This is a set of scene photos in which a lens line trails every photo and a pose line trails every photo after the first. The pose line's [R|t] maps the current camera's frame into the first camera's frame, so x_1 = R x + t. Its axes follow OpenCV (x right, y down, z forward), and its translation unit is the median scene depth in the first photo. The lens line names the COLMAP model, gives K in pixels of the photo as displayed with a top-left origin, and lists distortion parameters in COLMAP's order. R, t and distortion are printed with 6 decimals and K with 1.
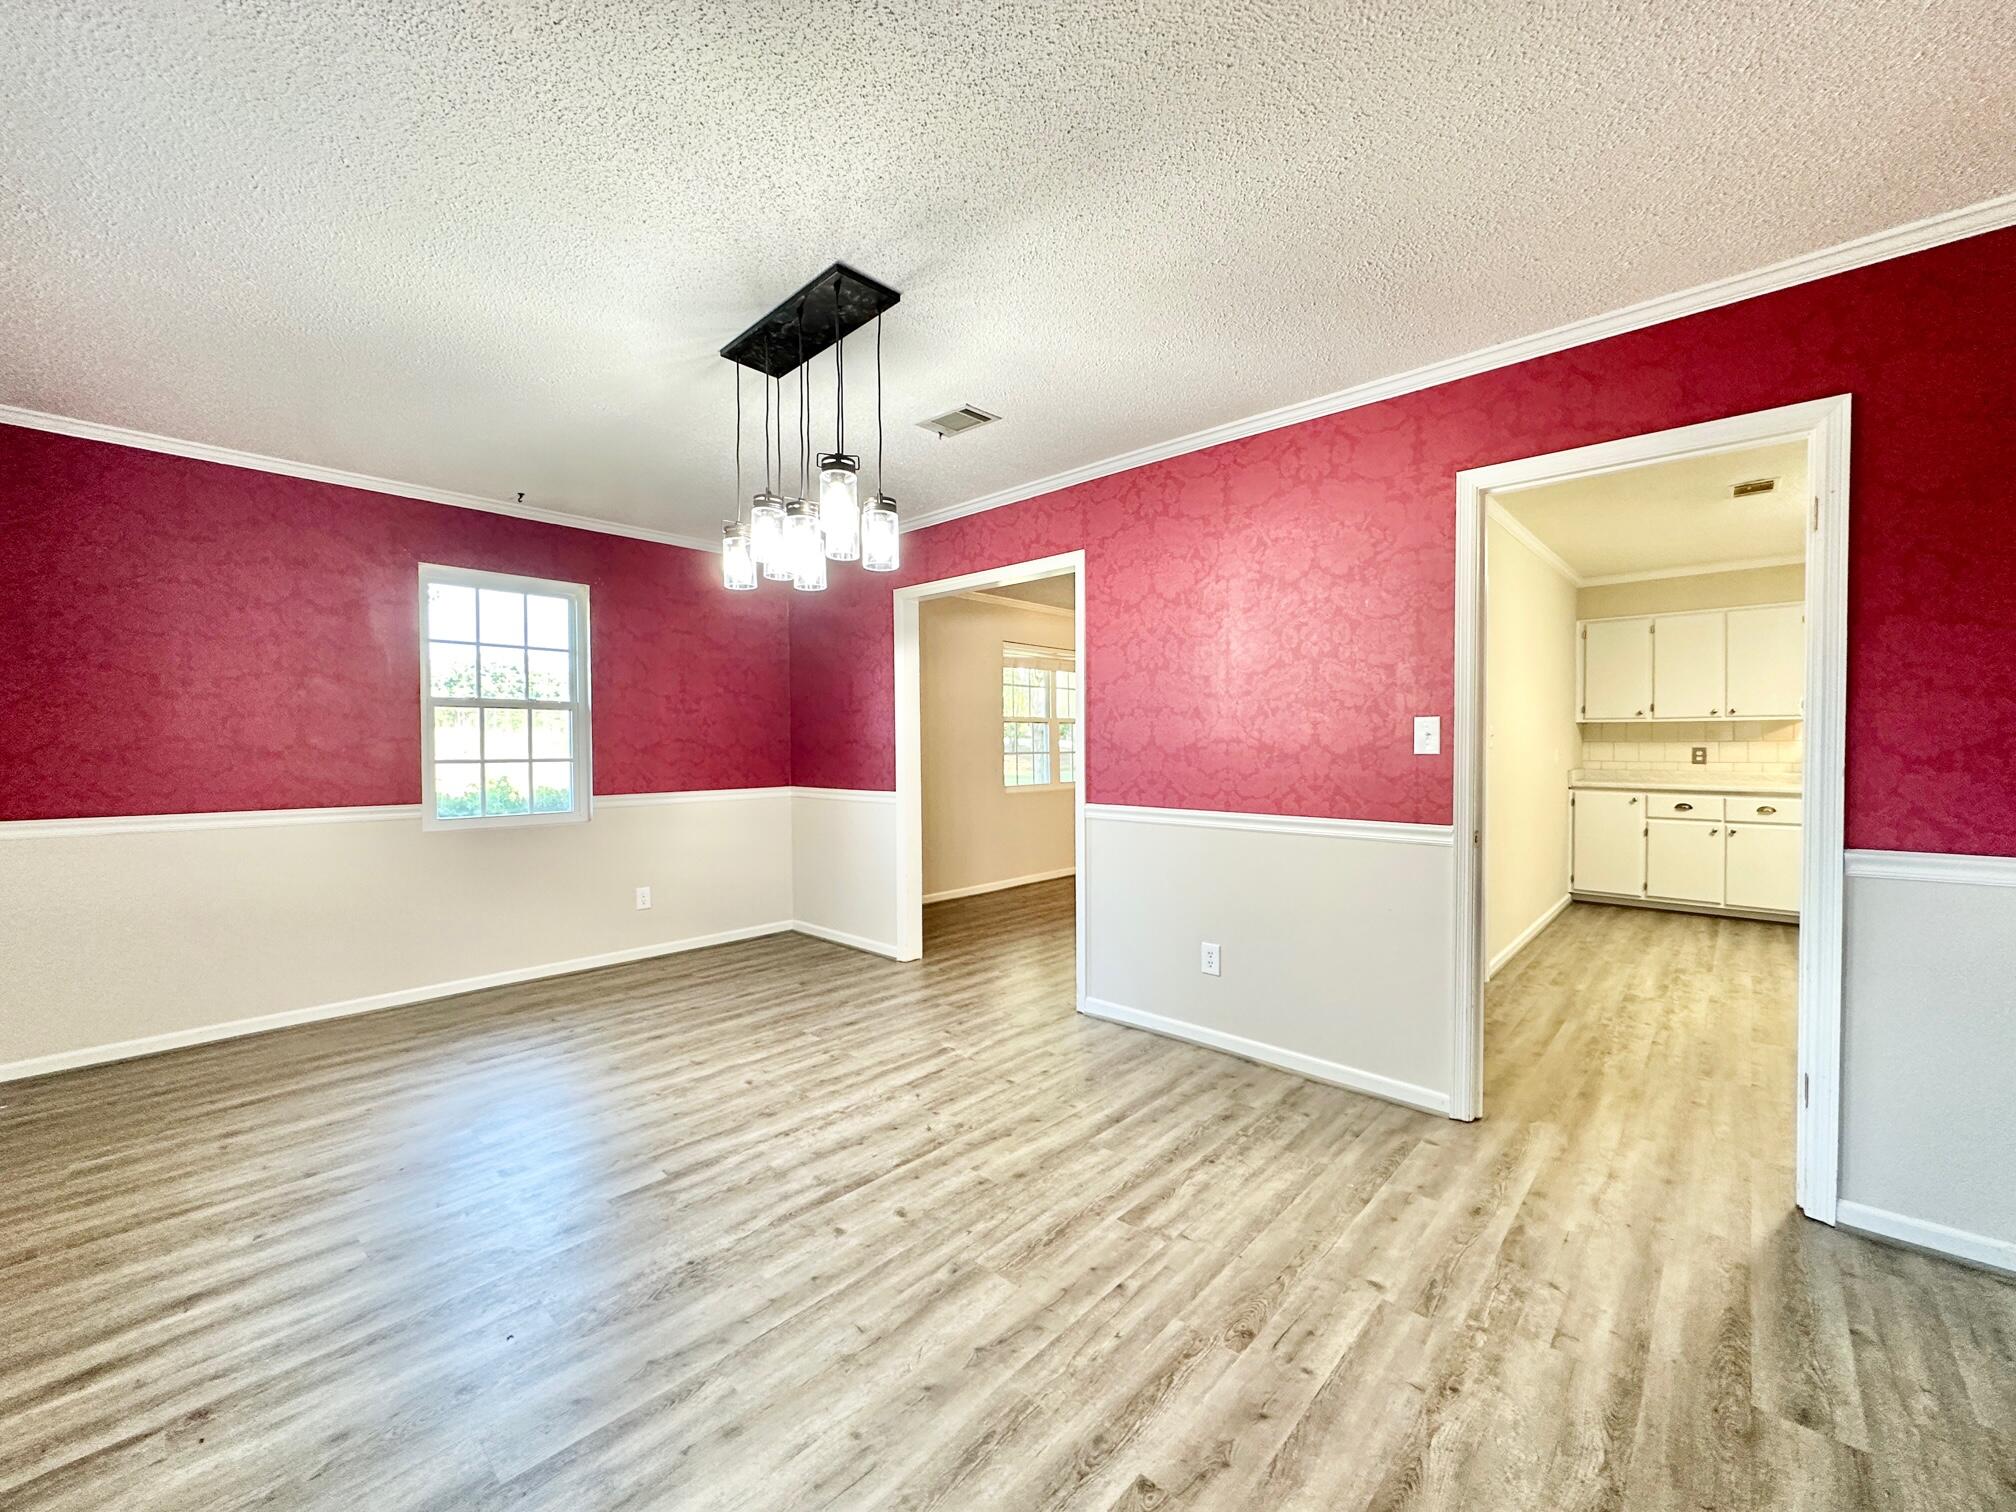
lens RADIAL K [[803.3, 0, 1003.6], [0, 803.3, 745.8], [0, 0, 1]] dist [-0.004561, 0.001547]
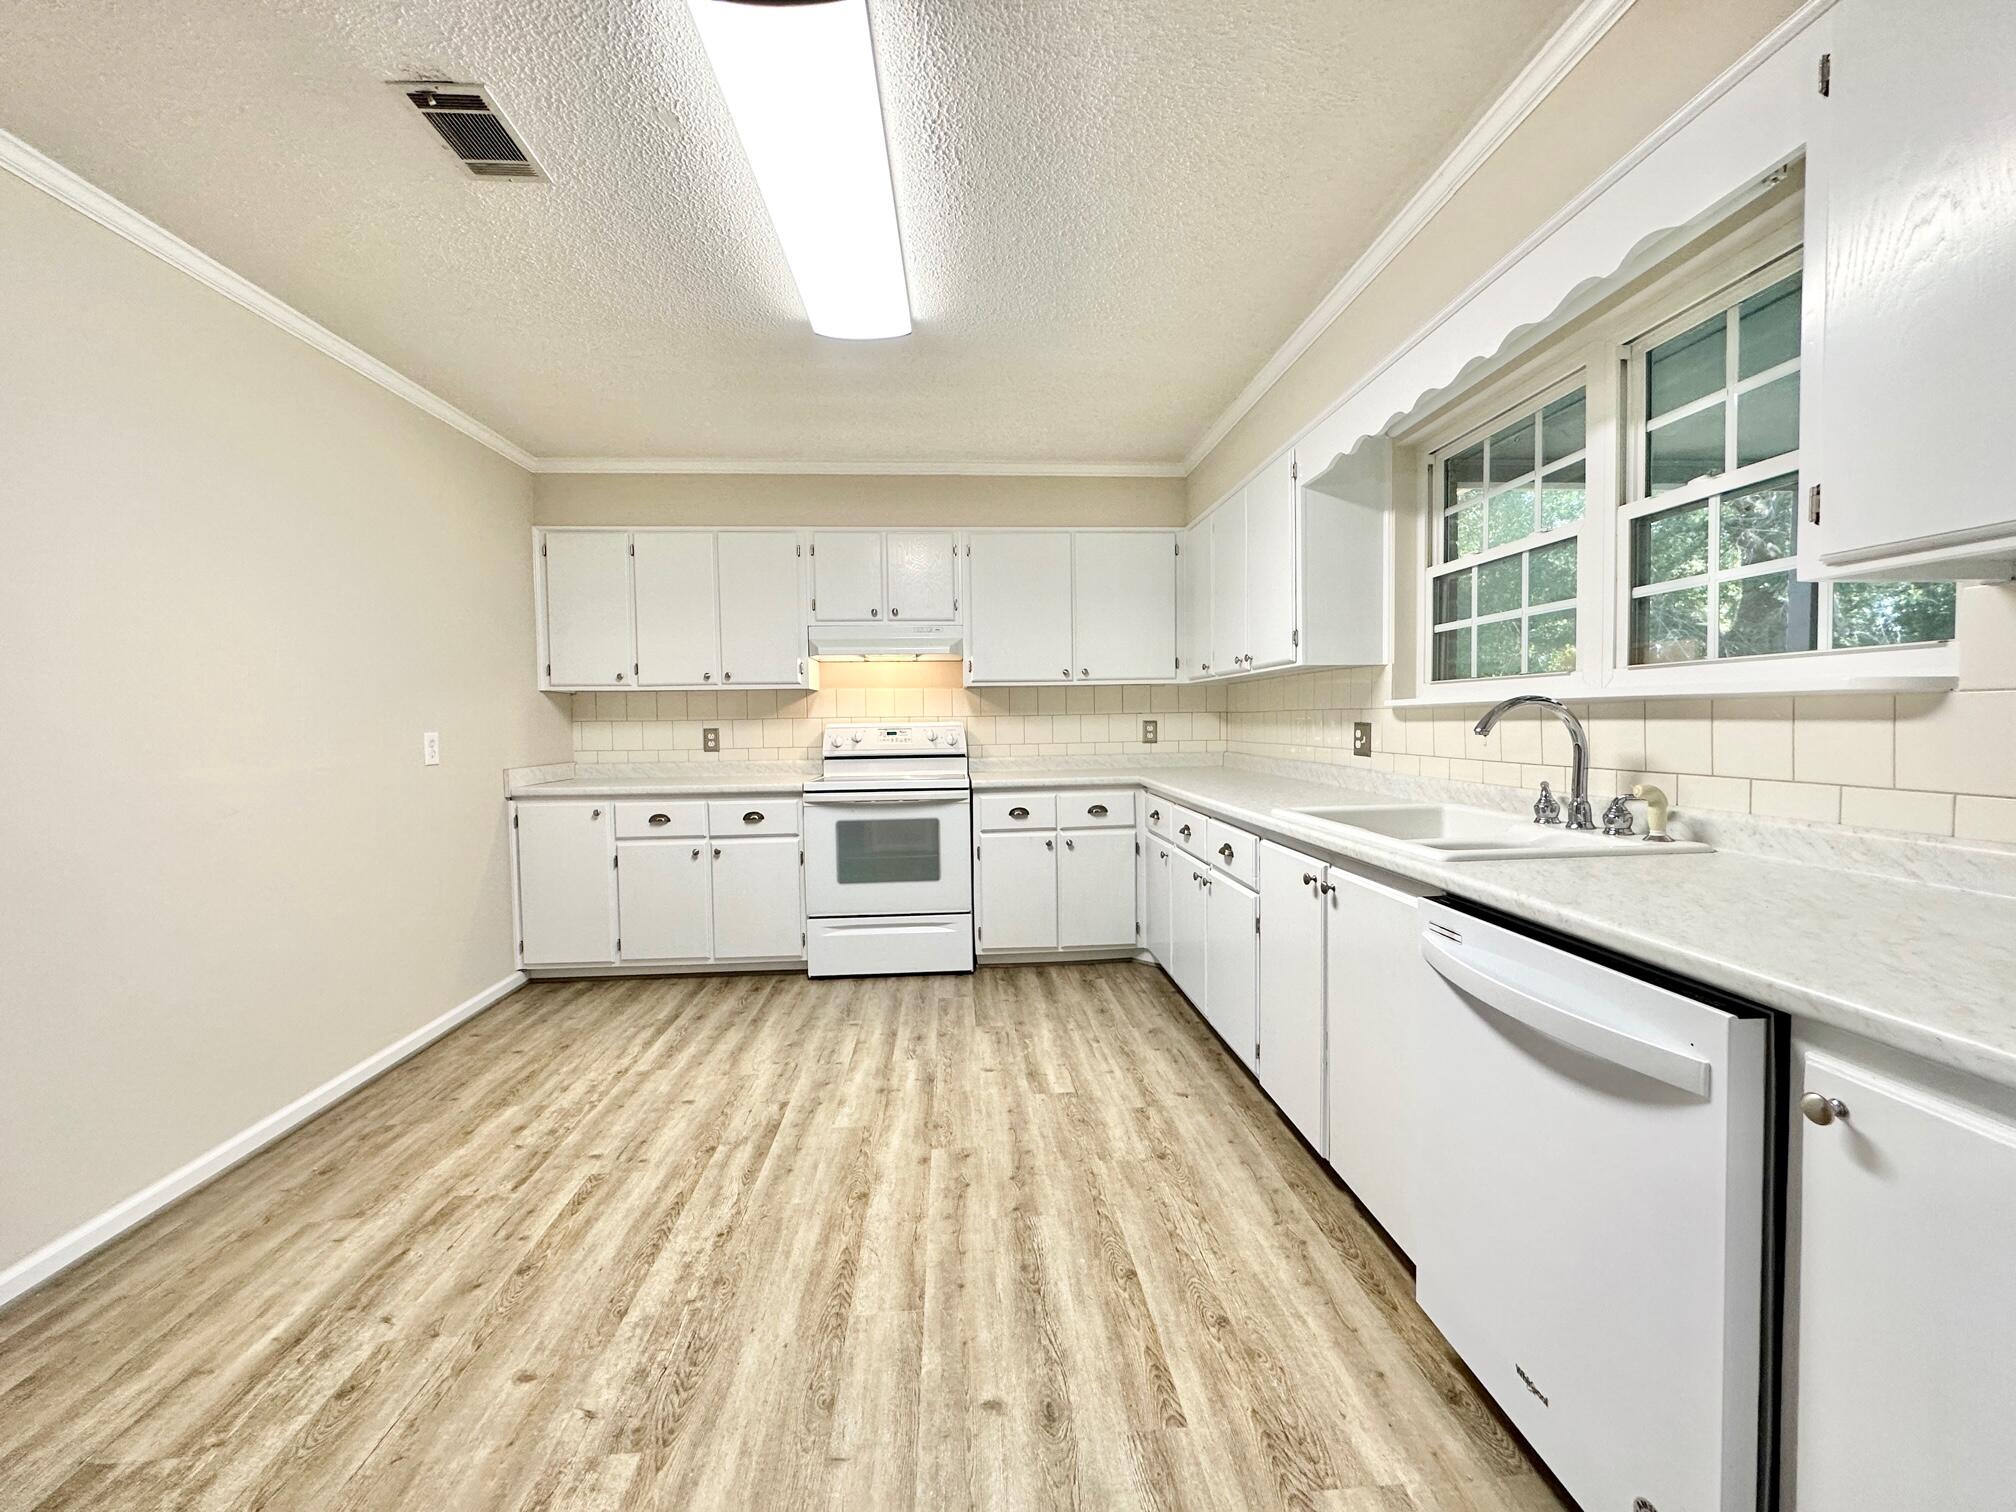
lens RADIAL K [[803.3, 0, 1006.7], [0, 803.3, 757.5], [0, 0, 1]] dist [-0.004561, 0.001547]
pose [[0.678072, -0.046563, 0.733519, 1.119765], [0.019020, 0.998769, 0.045818, 0.001469], [-0.734749, -0.017117, 0.678123, 0.689930]]
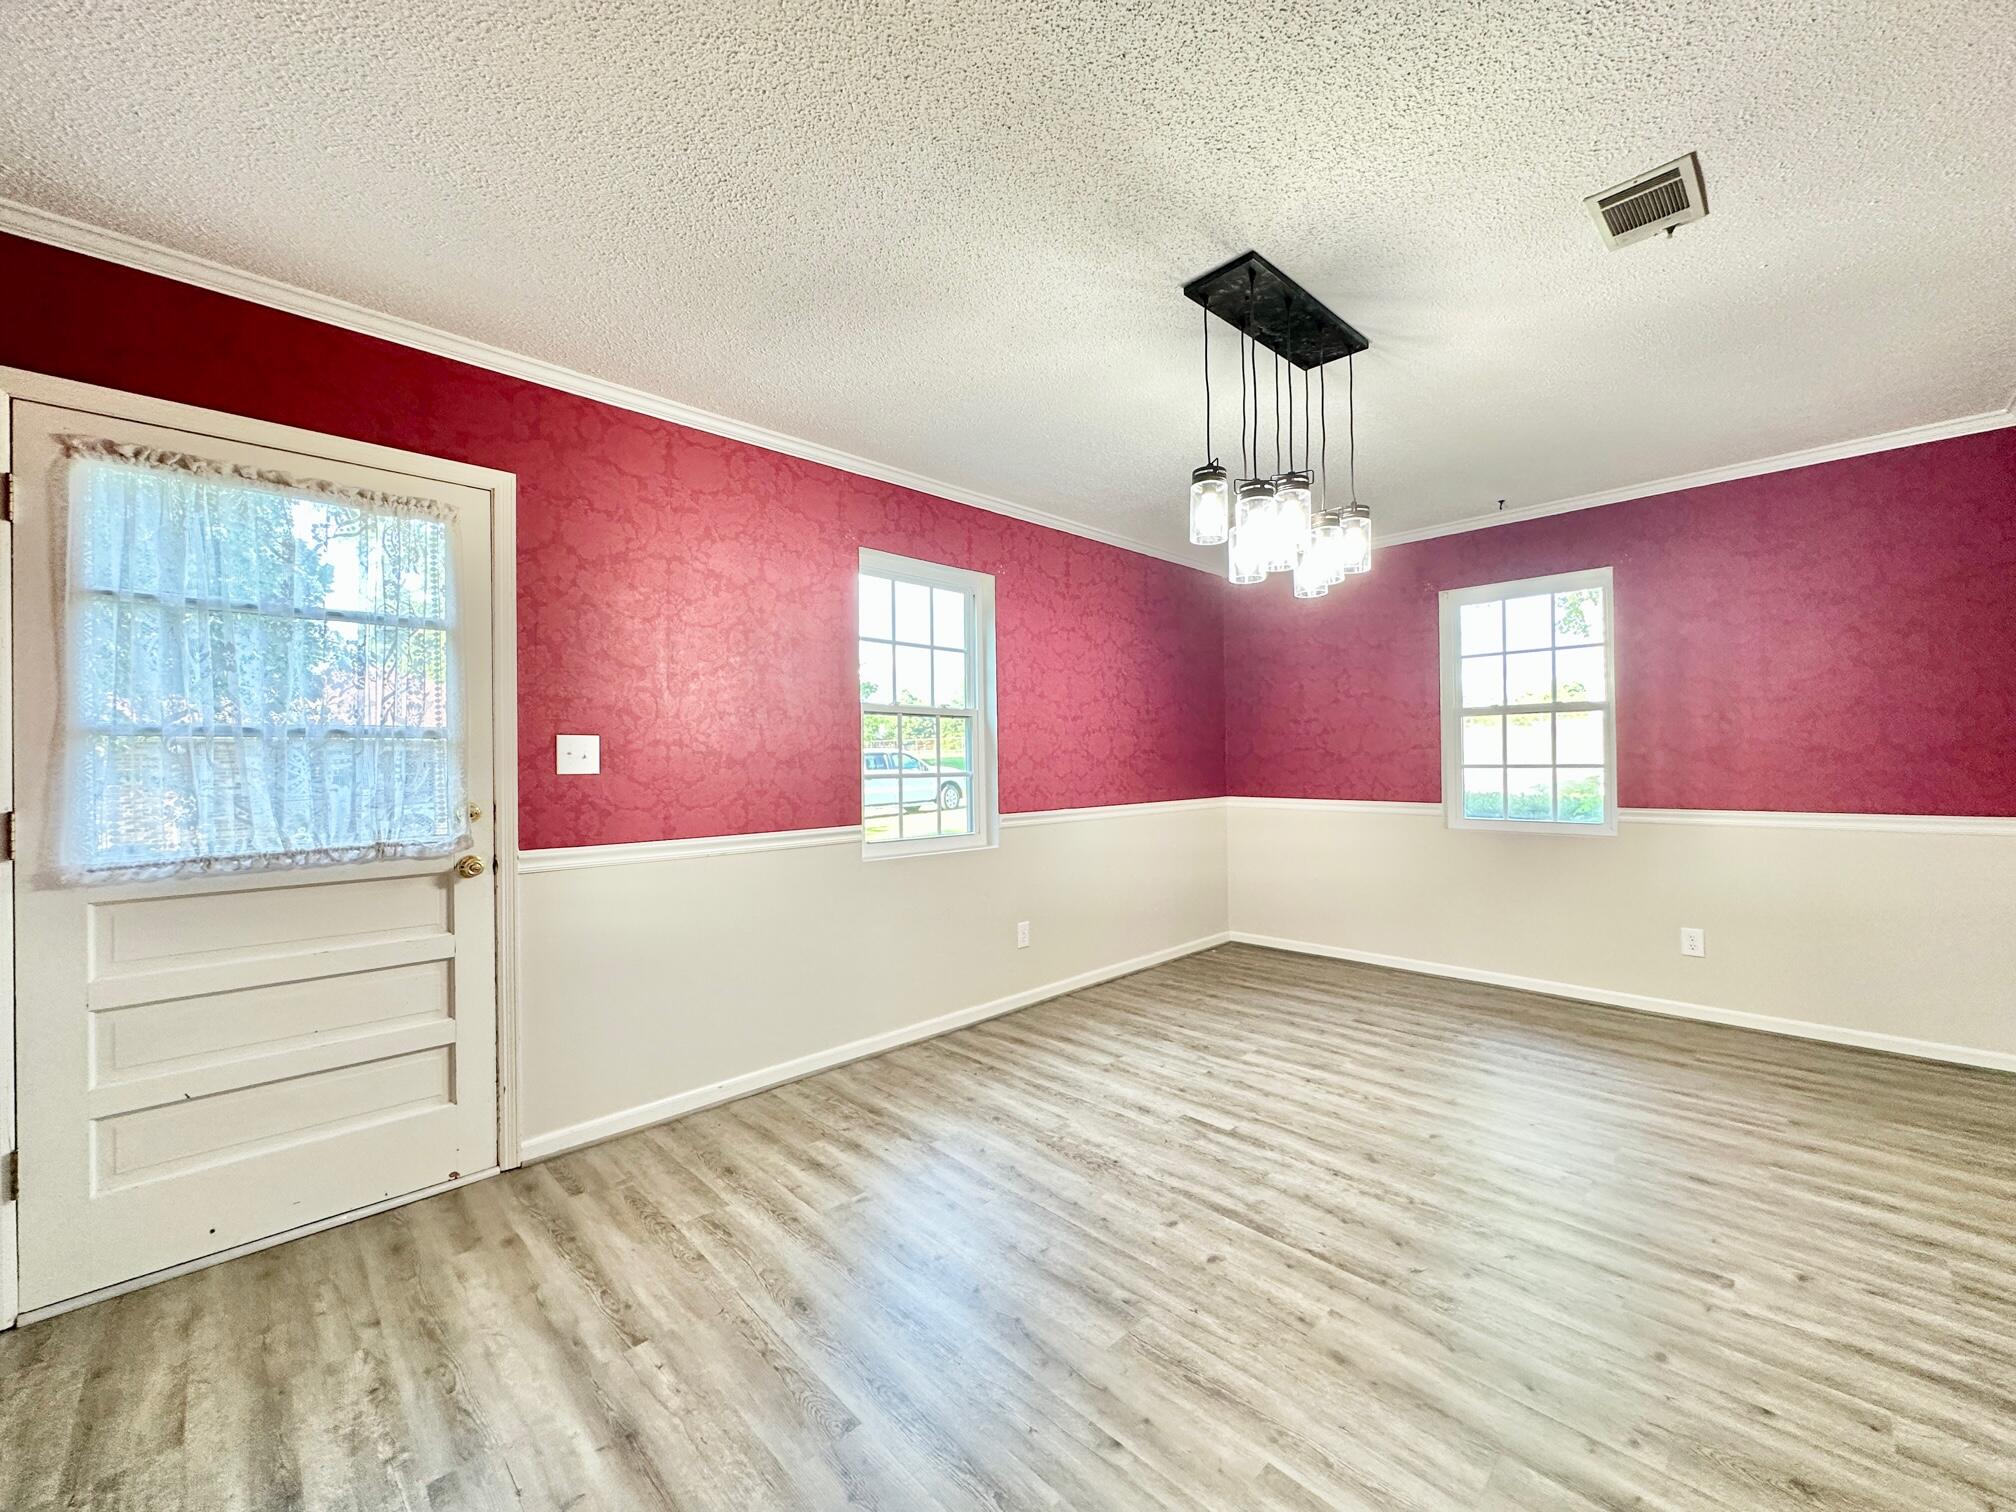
lens RADIAL K [[803.3, 0, 1009.2], [0, 803.3, 748.5], [0, 0, 1]] dist [-0.004561, 0.001547]
pose [[-0.046092, -0.010045, -0.998887, 0.612214], [0.013337, 0.999854, -0.010670, -0.001326], [0.998848, -0.013814, -0.045951, 0.610398]]
